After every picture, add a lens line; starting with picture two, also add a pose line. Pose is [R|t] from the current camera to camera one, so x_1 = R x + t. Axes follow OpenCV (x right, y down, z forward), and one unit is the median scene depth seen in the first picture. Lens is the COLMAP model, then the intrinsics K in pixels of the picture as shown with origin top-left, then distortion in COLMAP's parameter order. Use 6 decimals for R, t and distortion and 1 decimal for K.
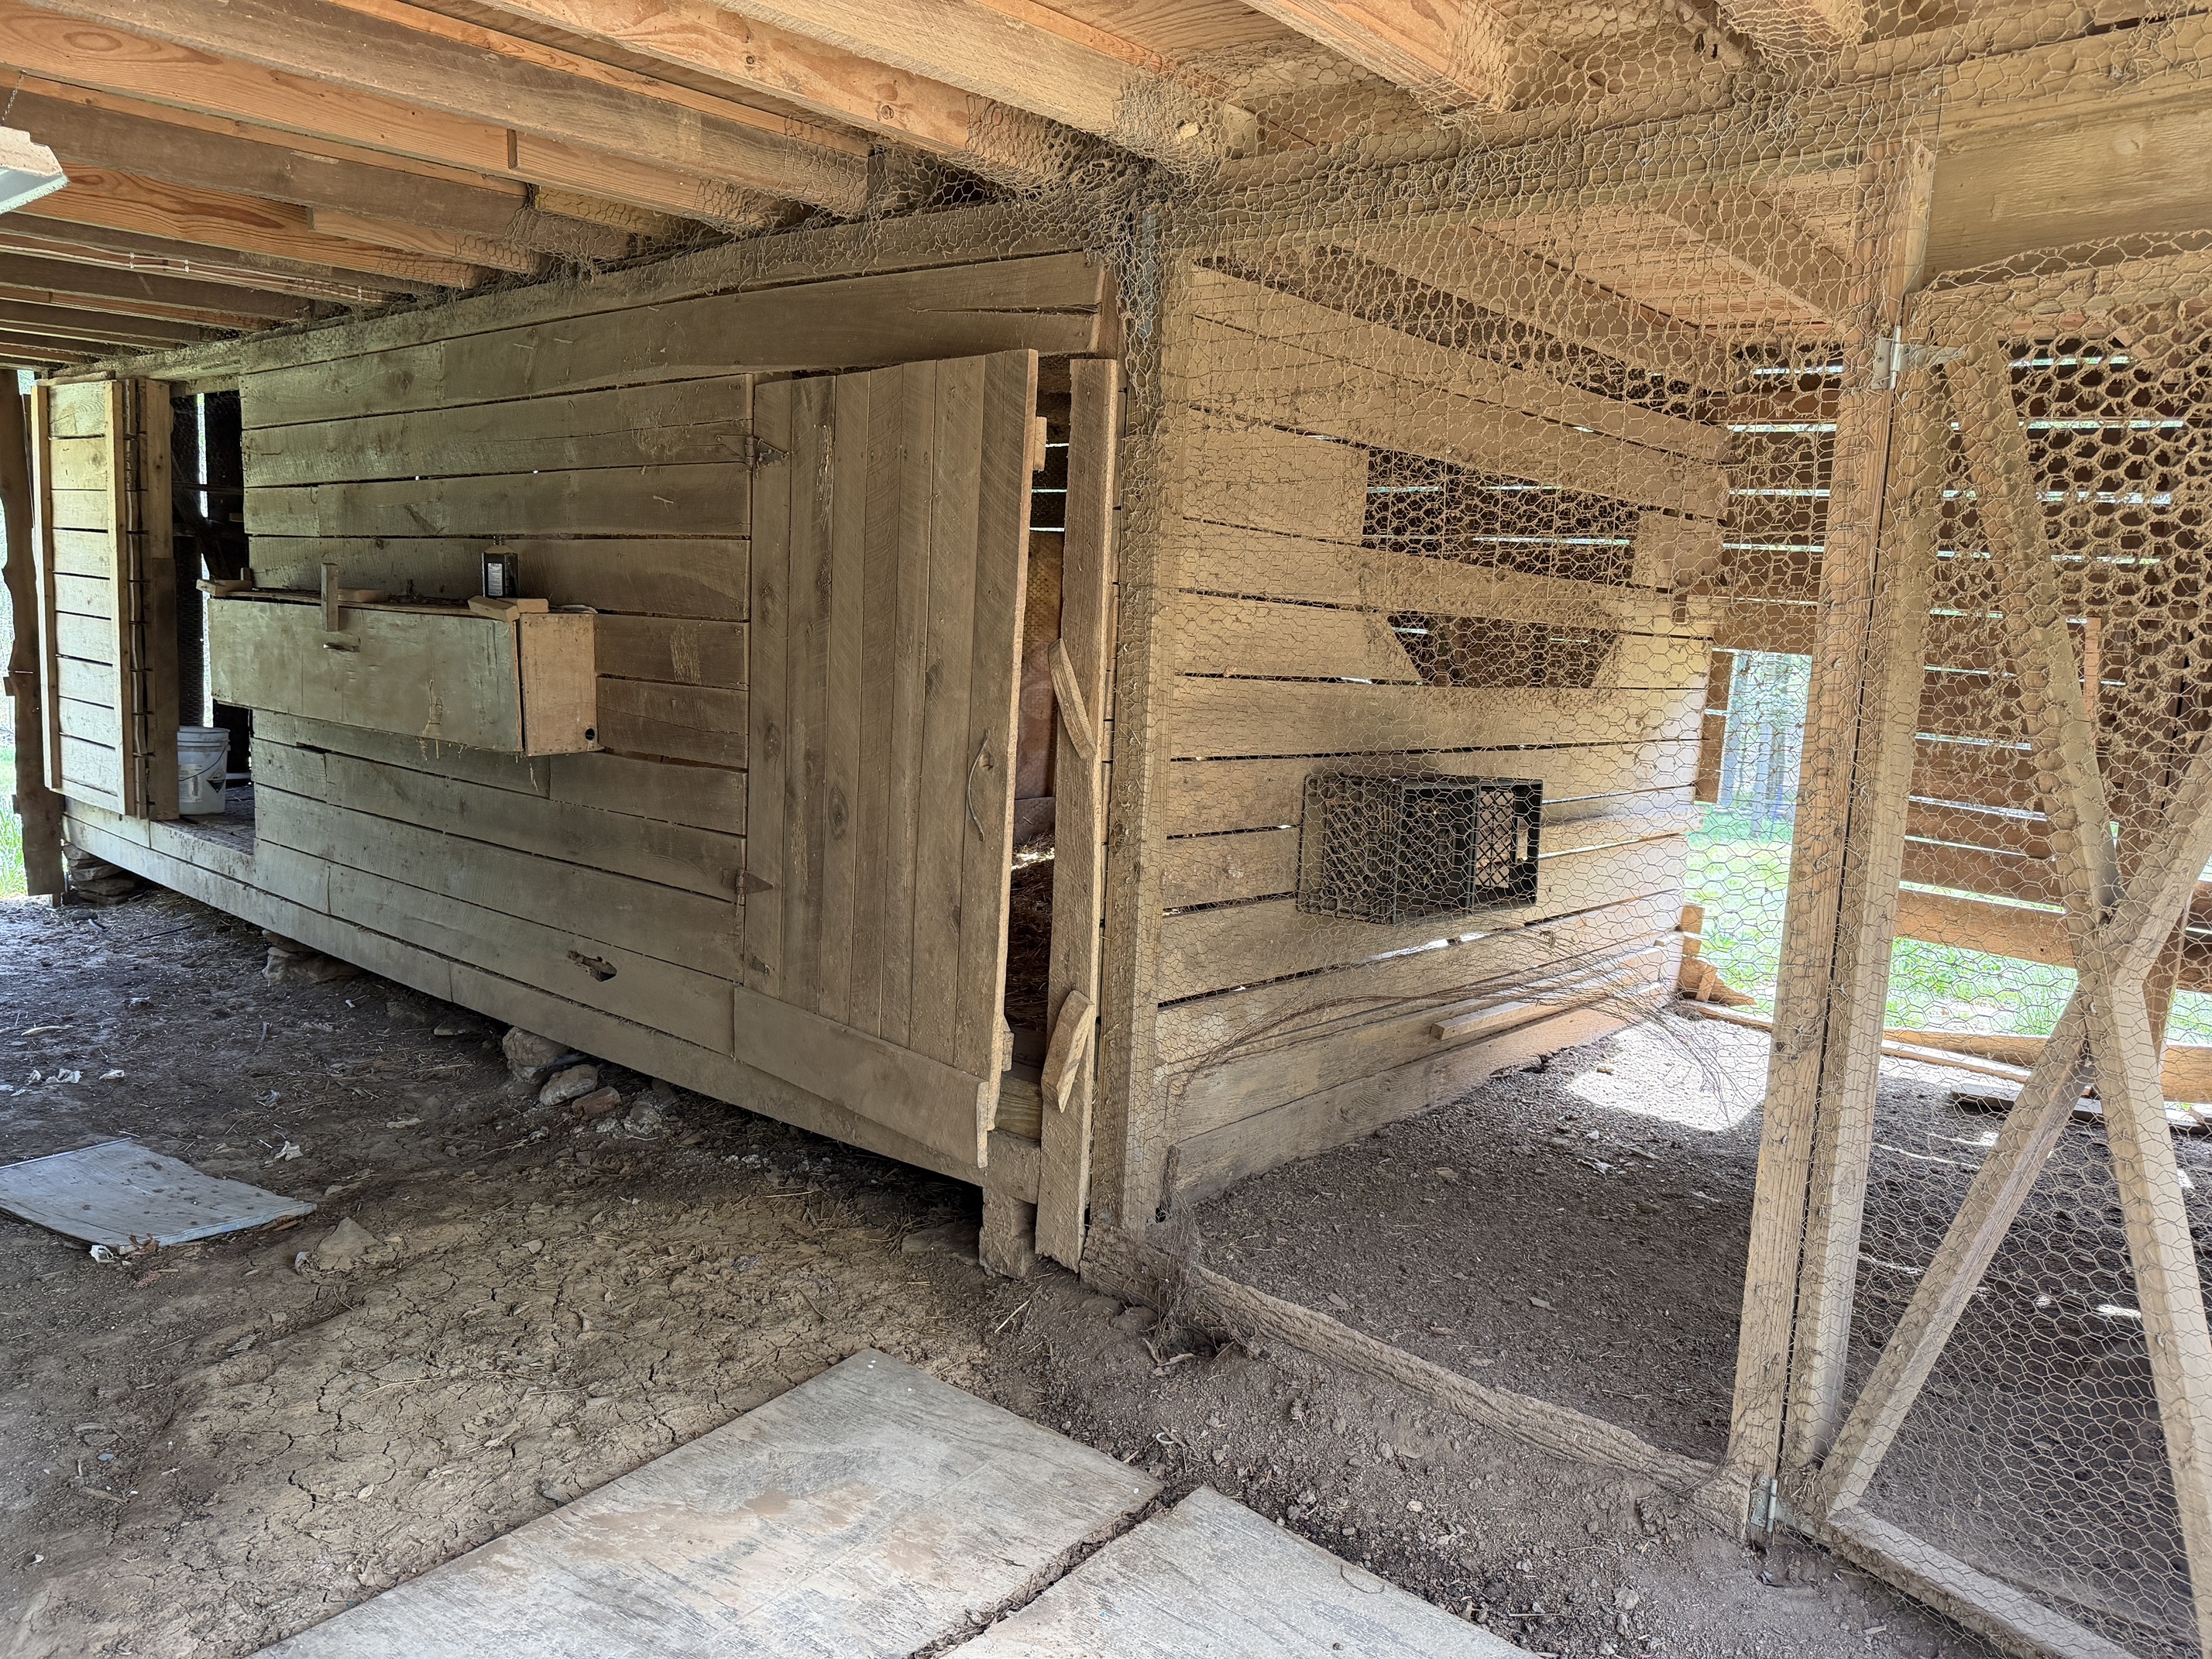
lens RADIAL K [[1572.4, 0, 1106.0], [0, 1572.4, 829.5], [0, 0, 1]] dist [0.065614, -0.075100]
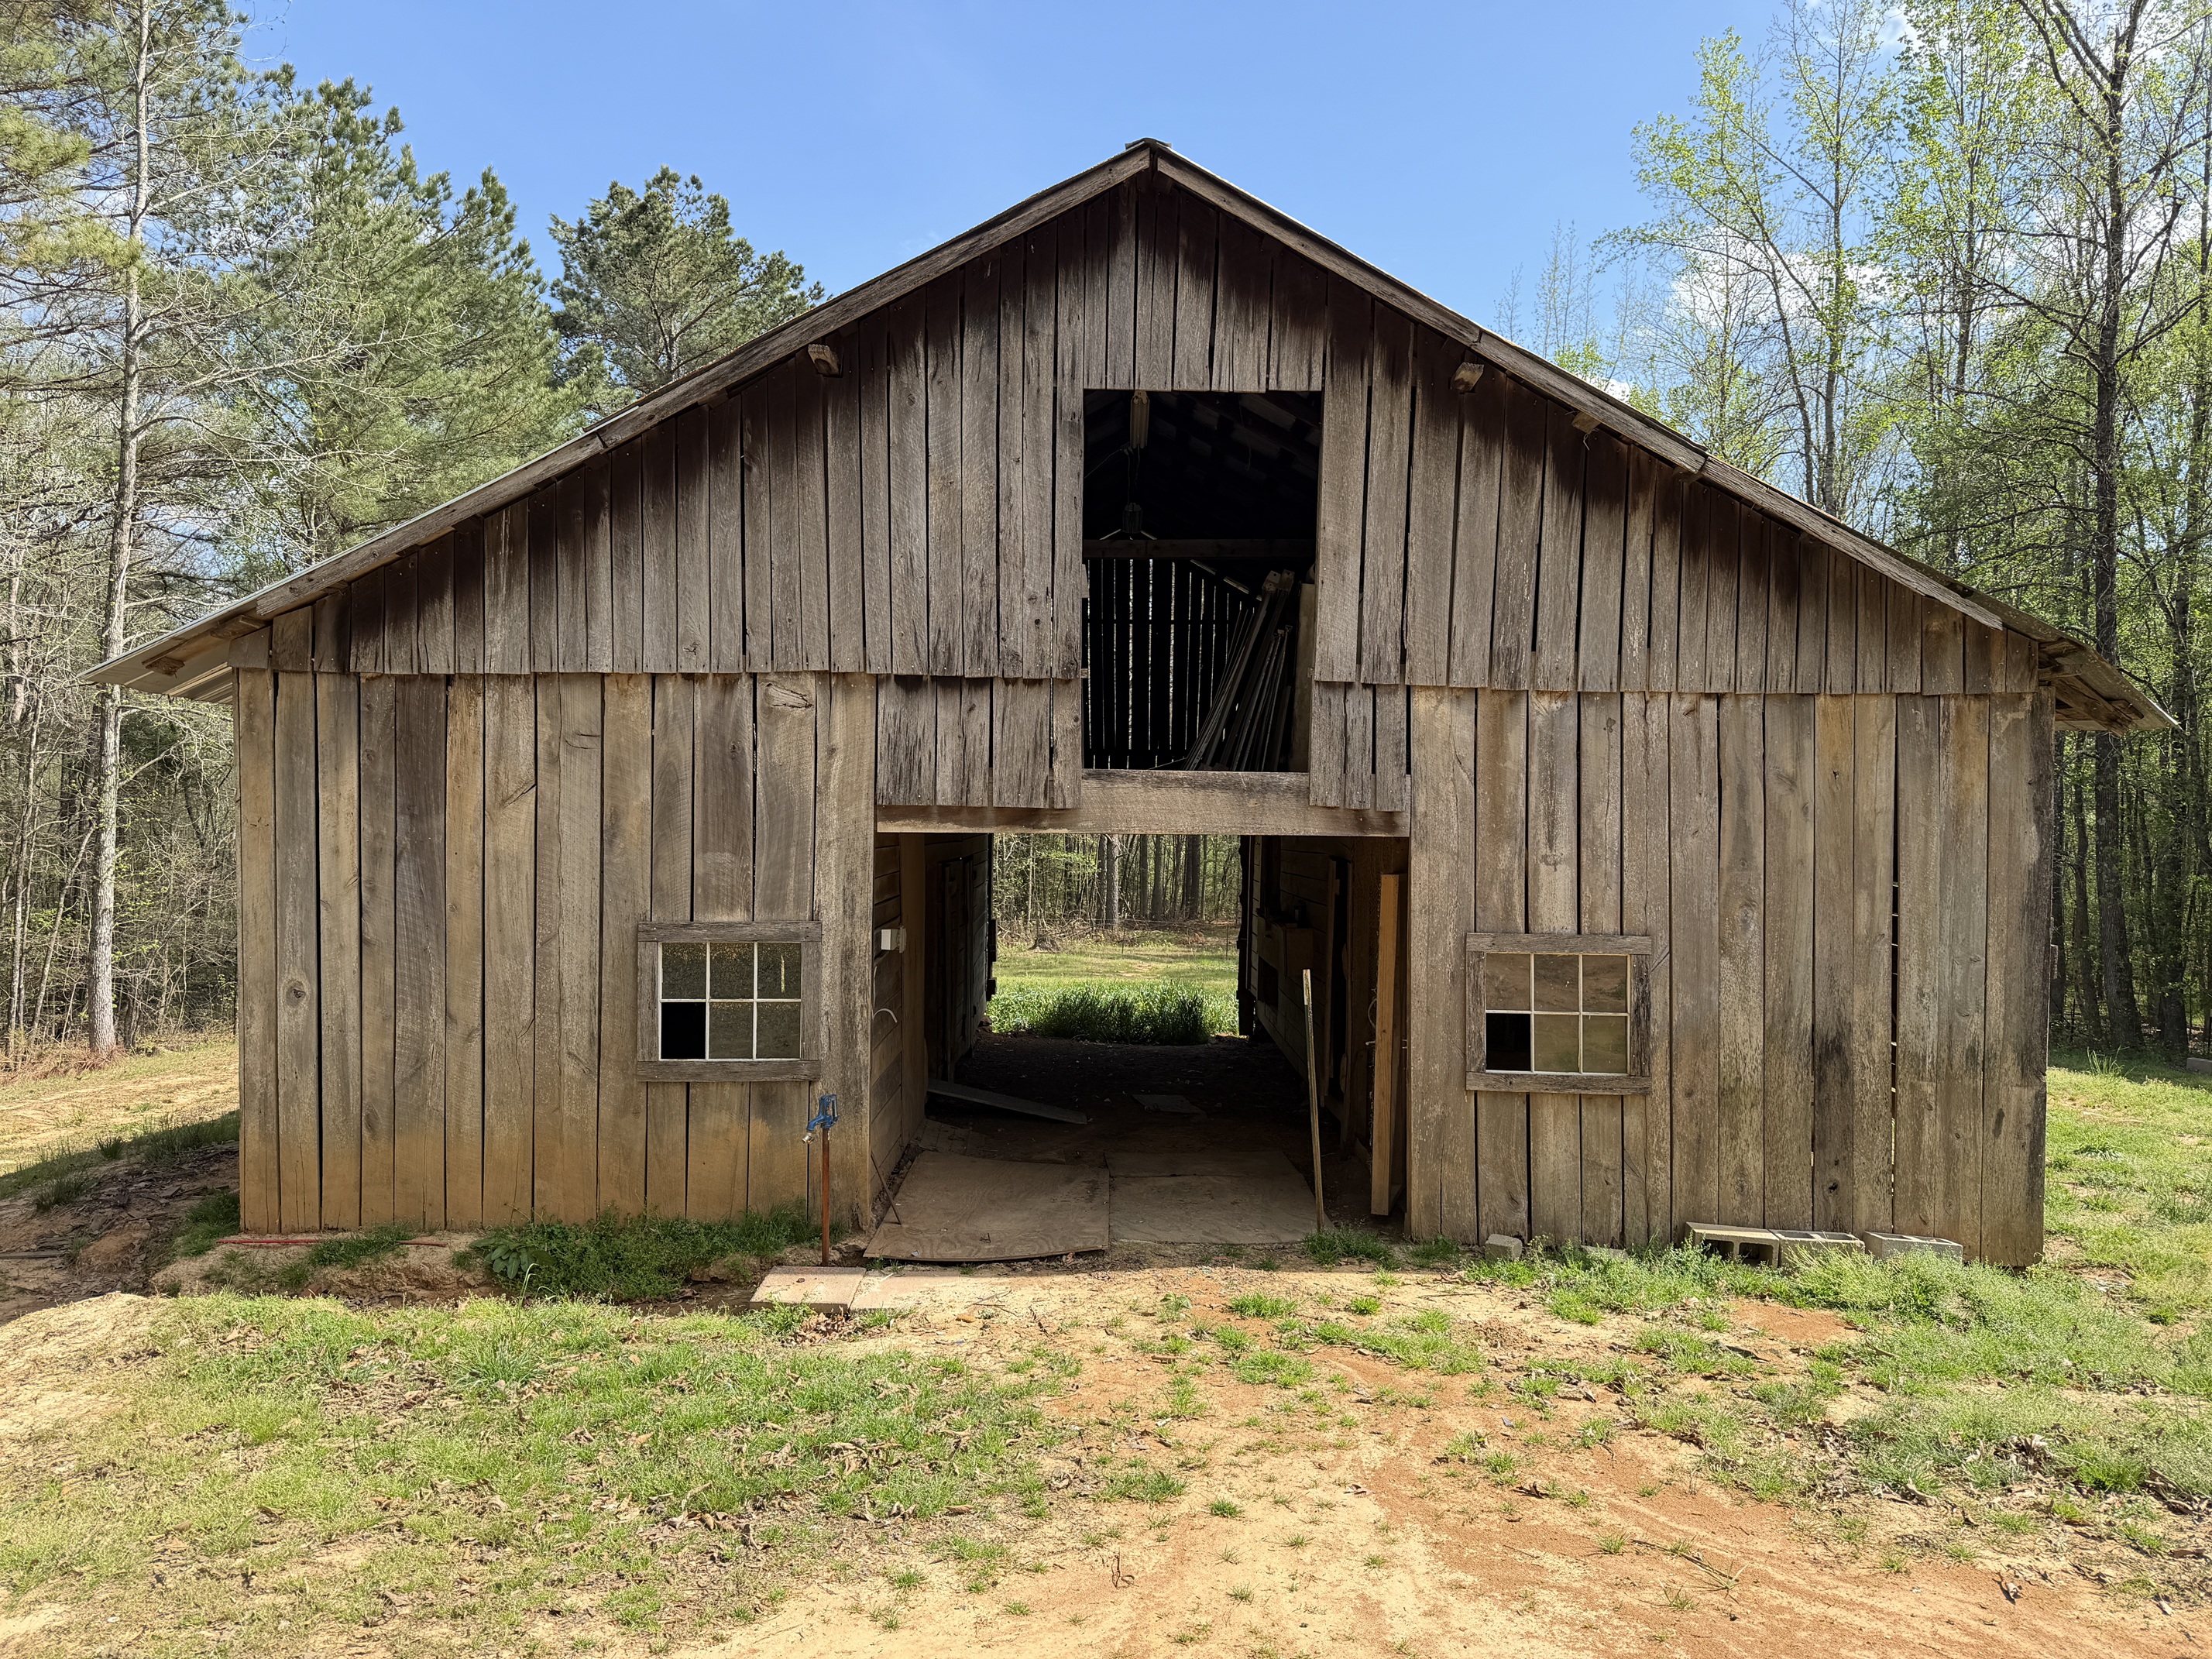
lens RADIAL K [[1572.4, 0, 1106.0], [0, 1572.4, 829.5], [0, 0, 1]] dist [0.065614, -0.075100]
pose [[0.653441, -0.023245, -0.756620, 1.723352], [-0.102220, 0.987664, -0.118623, 0.071515], [0.750044, 0.154855, 0.643004, -1.201889]]
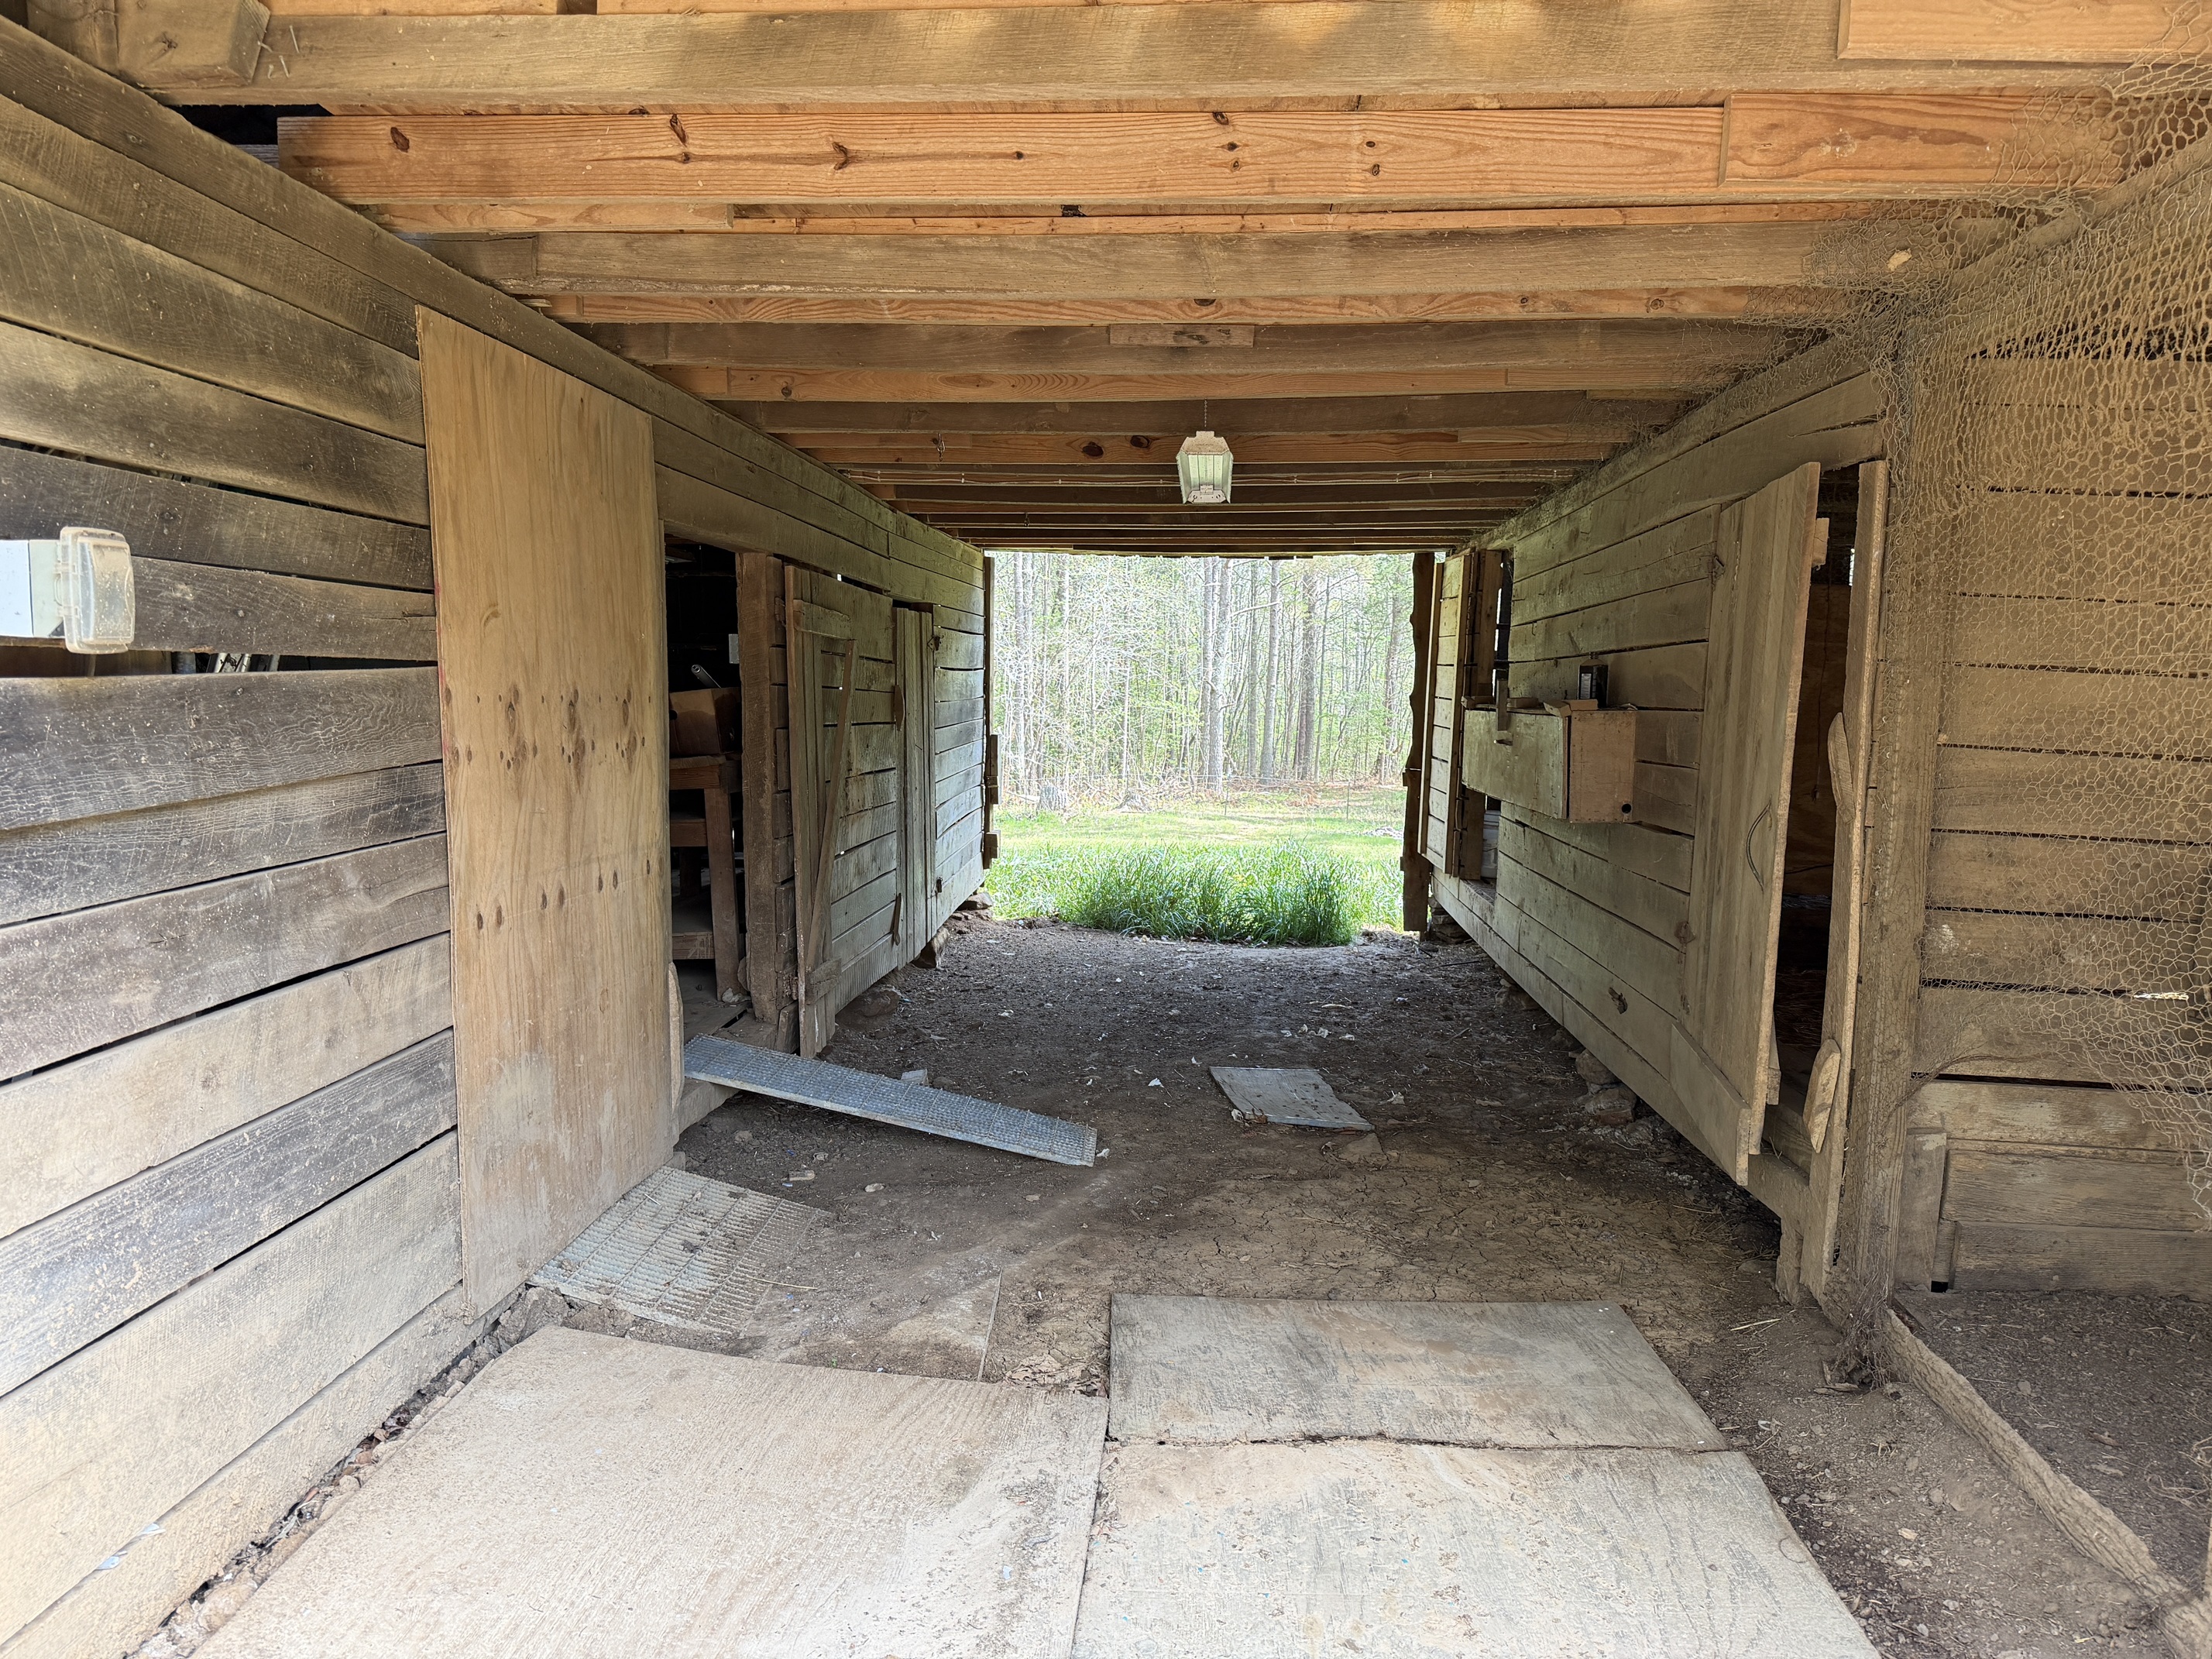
lens RADIAL K [[1572.4, 0, 1106.0], [0, 1572.4, 829.5], [0, 0, 1]] dist [0.065614, -0.075100]
pose [[0.600198, 0.047201, -0.798457, 0.479329], [-0.114904, 0.992991, -0.027672, 0.042091], [0.791555, 0.108354, 0.601415, -0.057689]]
